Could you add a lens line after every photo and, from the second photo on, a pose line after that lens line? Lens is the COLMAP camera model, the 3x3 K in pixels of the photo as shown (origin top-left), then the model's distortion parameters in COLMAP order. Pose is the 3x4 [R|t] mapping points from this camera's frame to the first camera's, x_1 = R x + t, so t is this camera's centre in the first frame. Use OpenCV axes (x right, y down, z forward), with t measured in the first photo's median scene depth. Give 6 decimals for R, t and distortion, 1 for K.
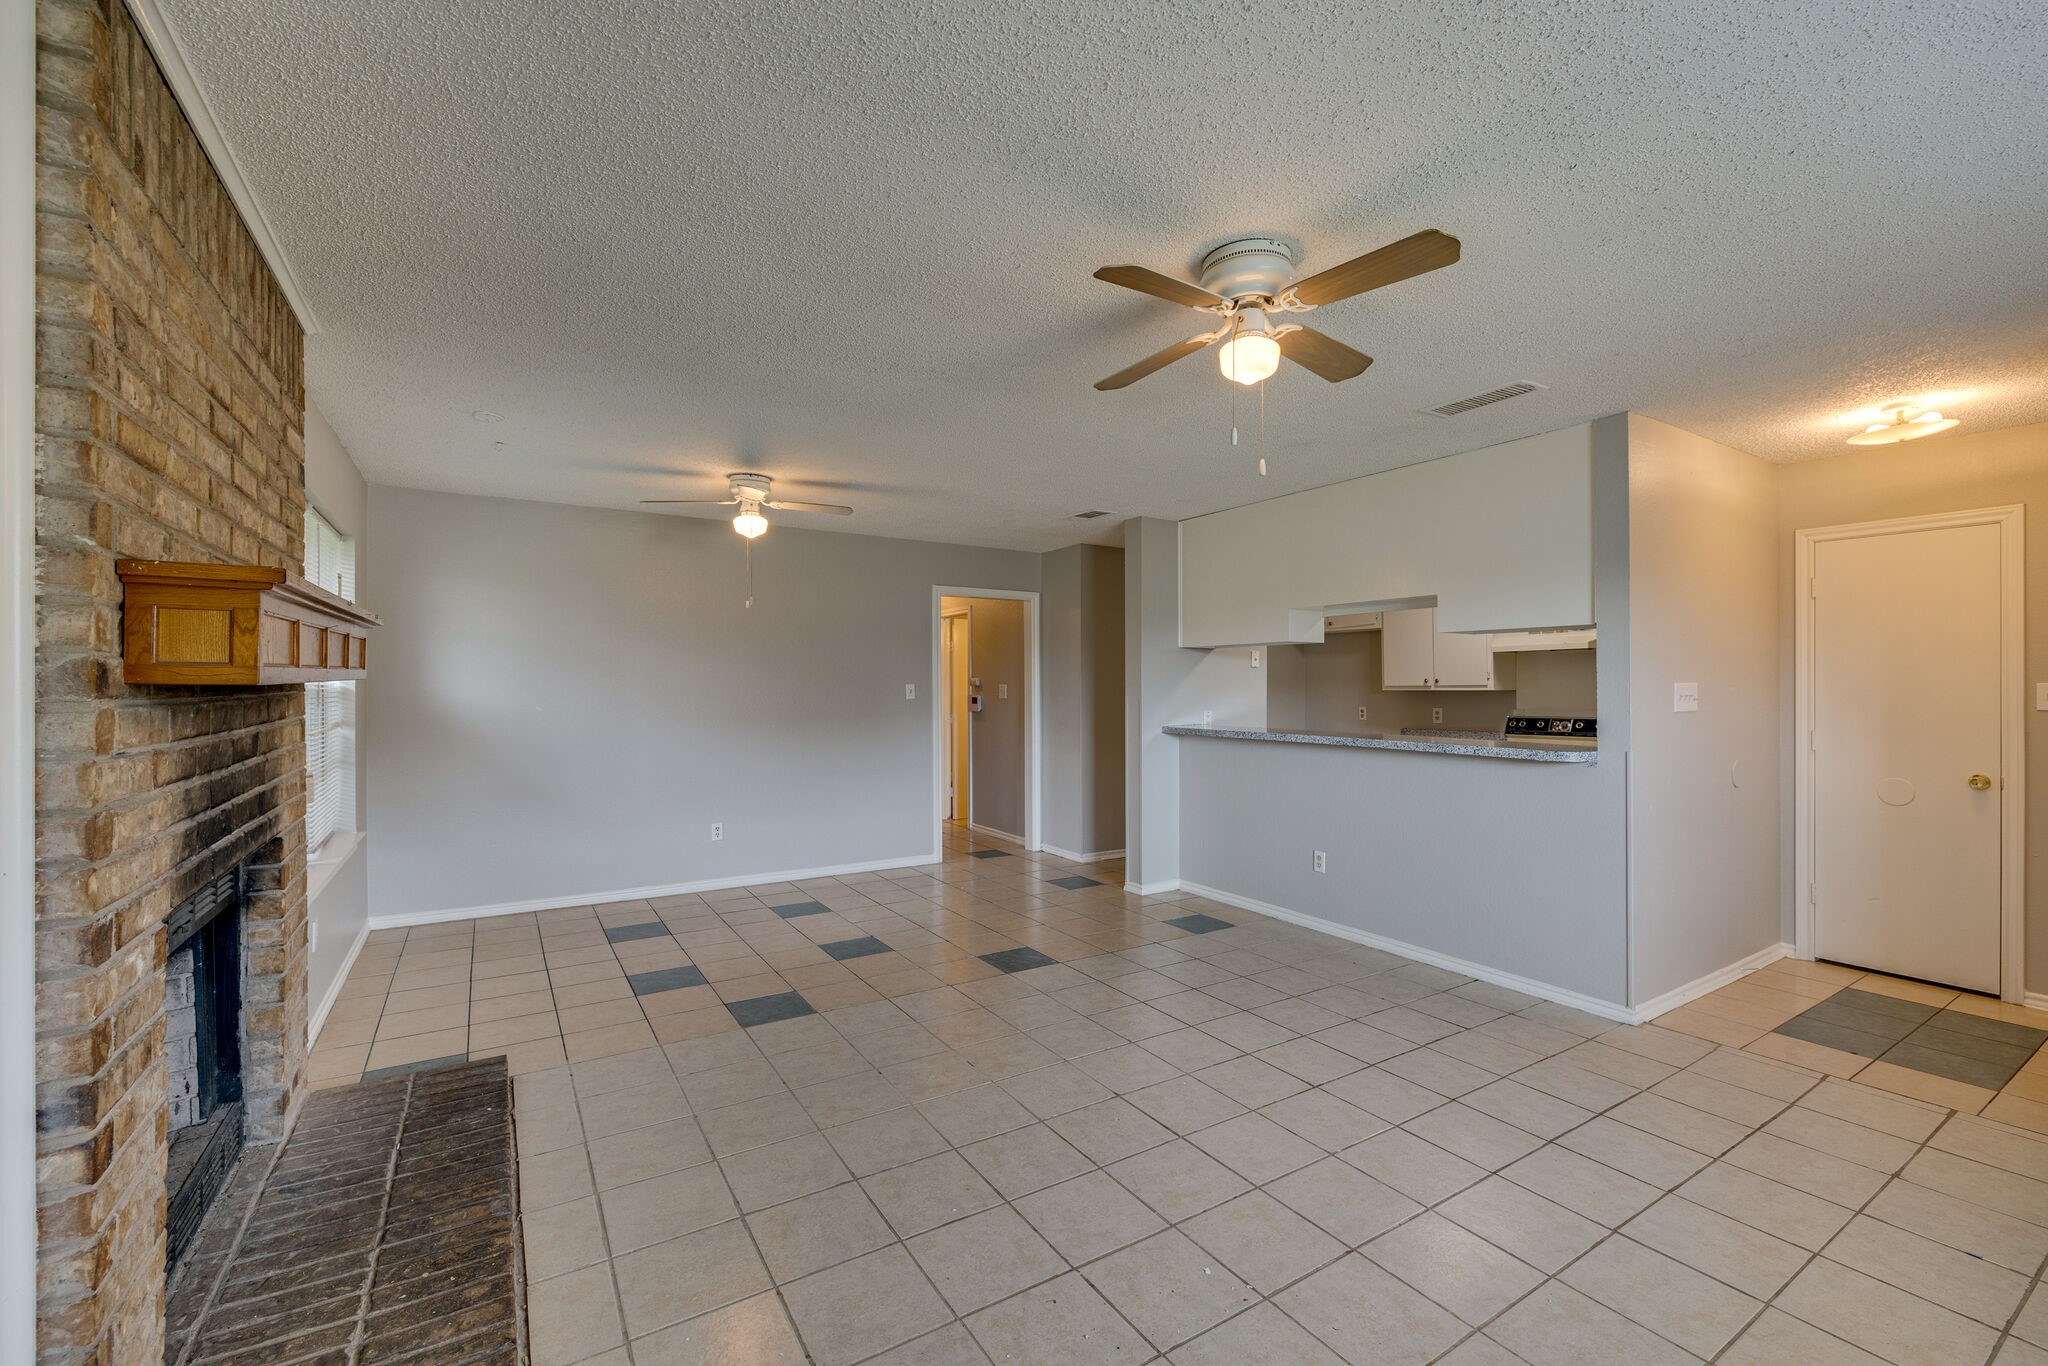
lens RADIAL K [[858.9, 0, 1028.1], [0, 858.9, 683.0], [0, 0, 1]] dist [-0.001889, 0.000946]
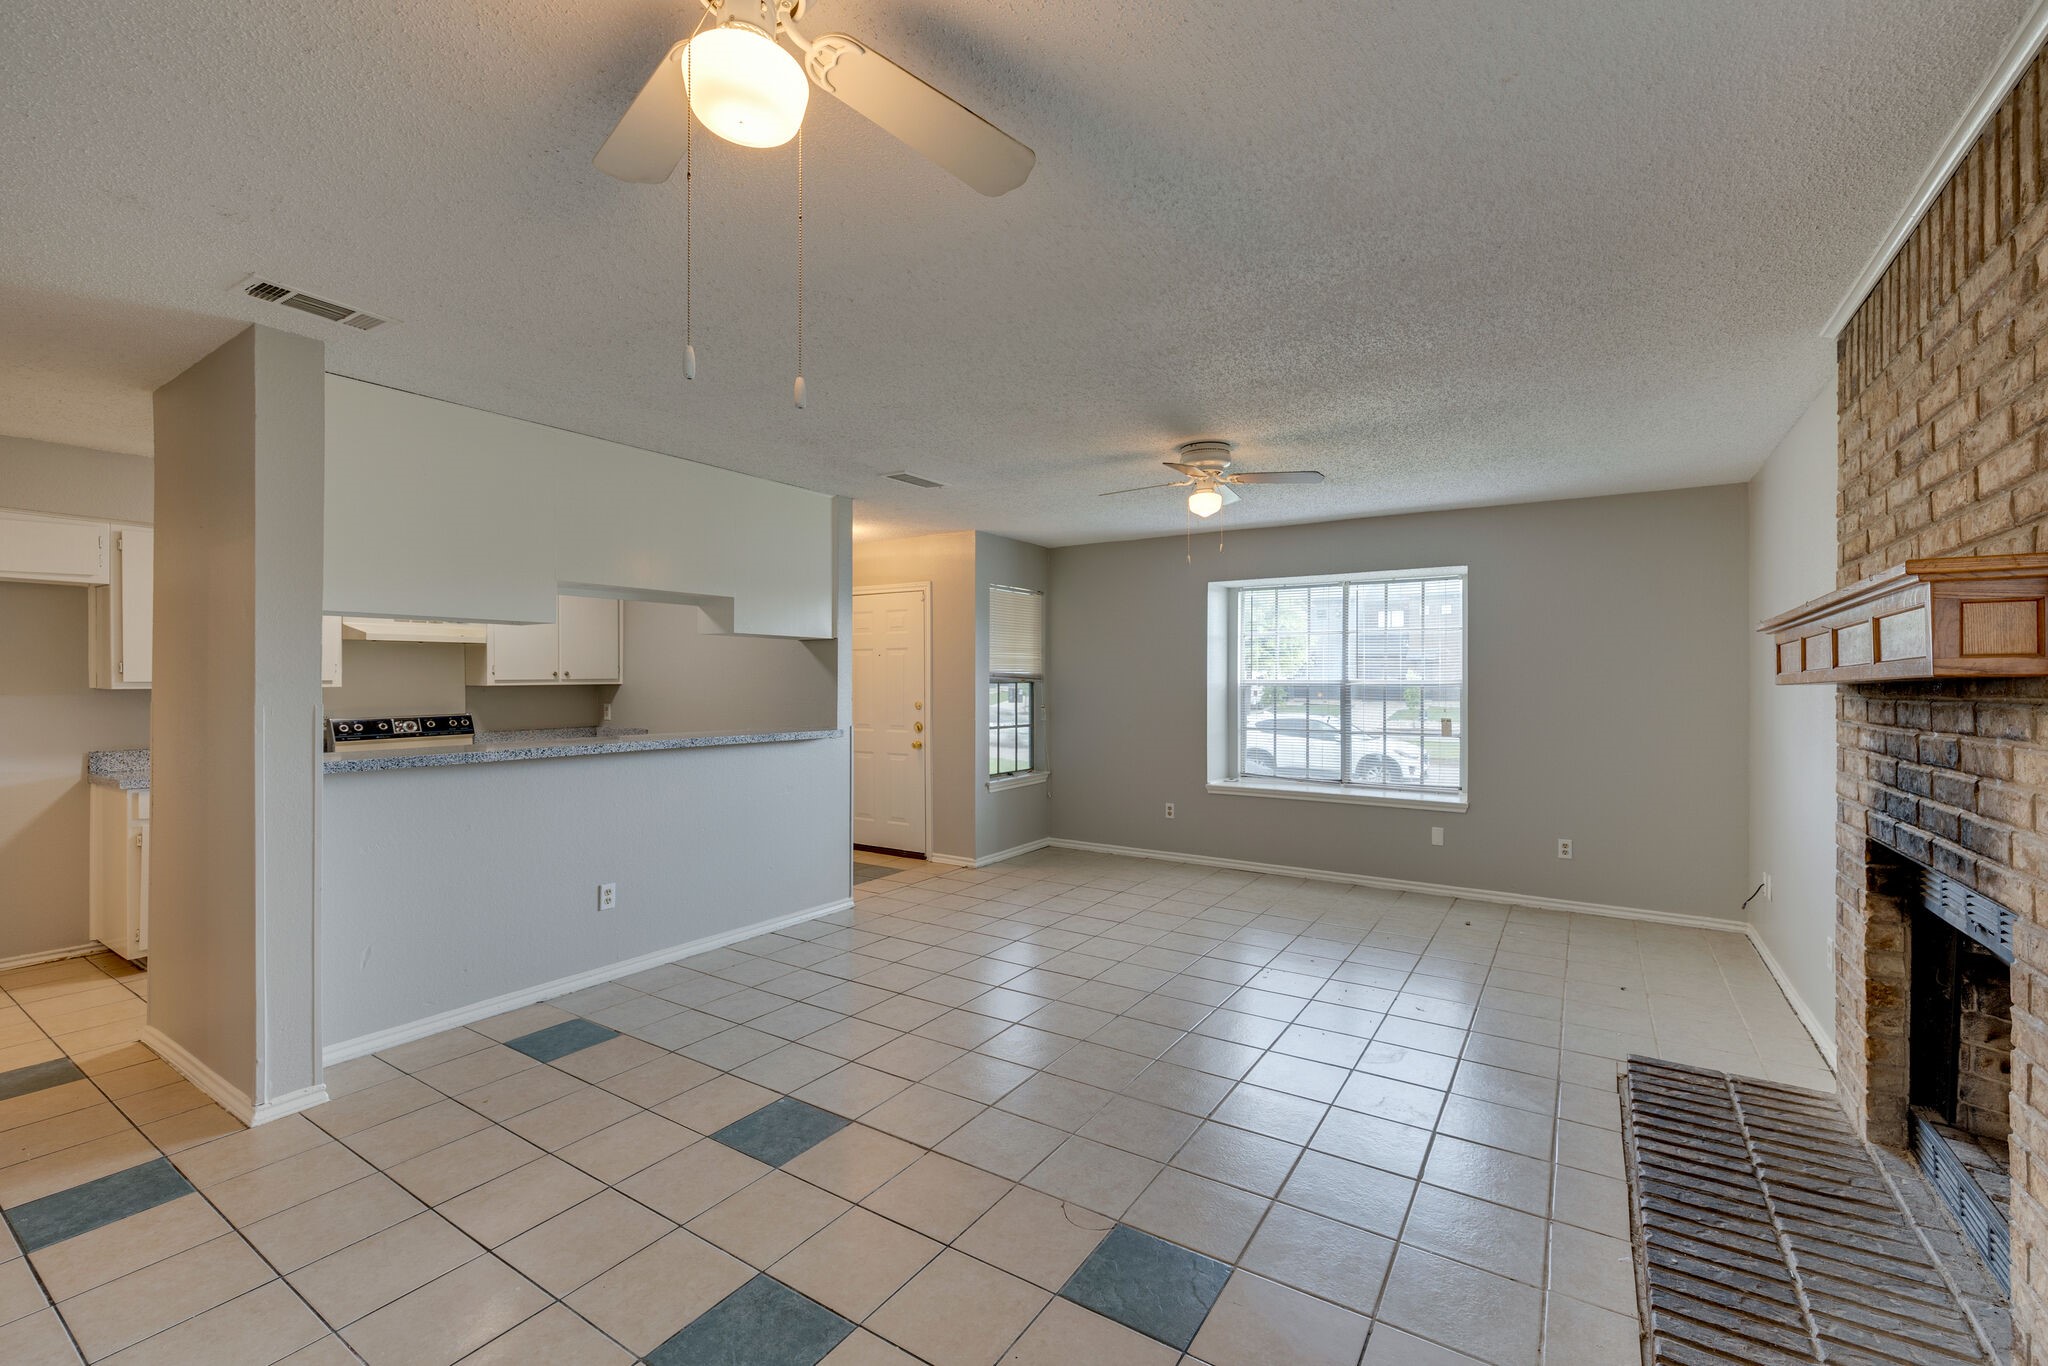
lens RADIAL K [[858.9, 0, 1028.0], [0, 858.9, 676.7], [0, 0, 1]] dist [-0.001889, 0.000946]
pose [[-0.421035, 0.004425, 0.907034, -0.607014], [-0.003941, 0.999970, -0.006708, 0.002422], [-0.907036, -0.006399, -0.421005, 1.038496]]
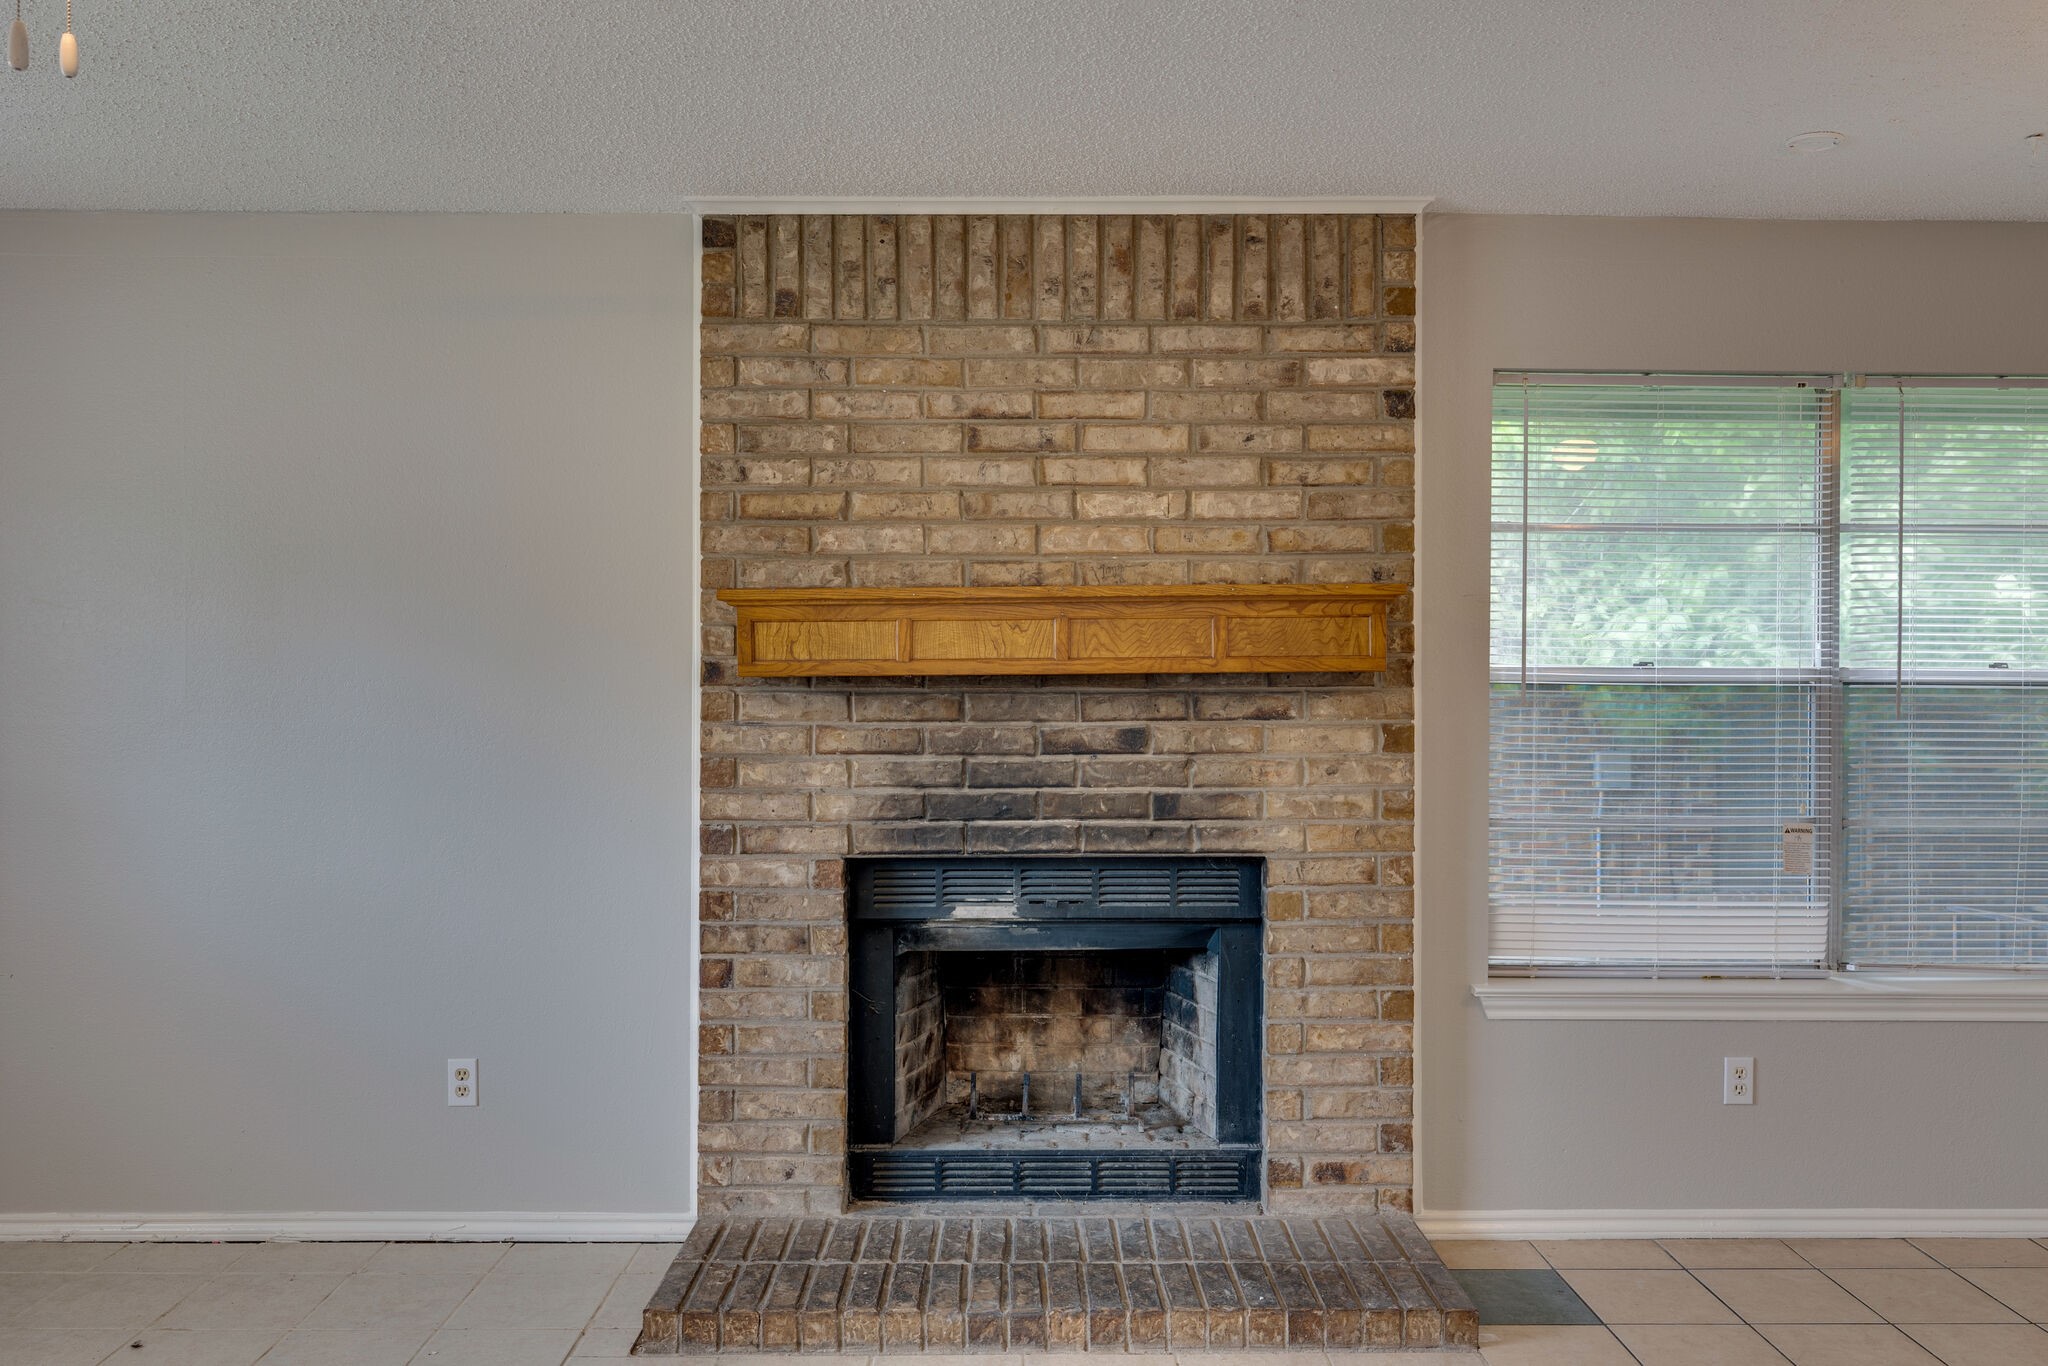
lens RADIAL K [[1582.6, 0, 1024.8], [0, 1582.6, 694.9], [0, 0, 1]] dist [-0.002607, 0.004326]
pose [[-0.523983, 0.008006, -0.851691, 0.309481], [-0.001537, 0.999945, 0.010346, 0.002340], [0.851727, 0.006730, -0.523942, 0.856317]]
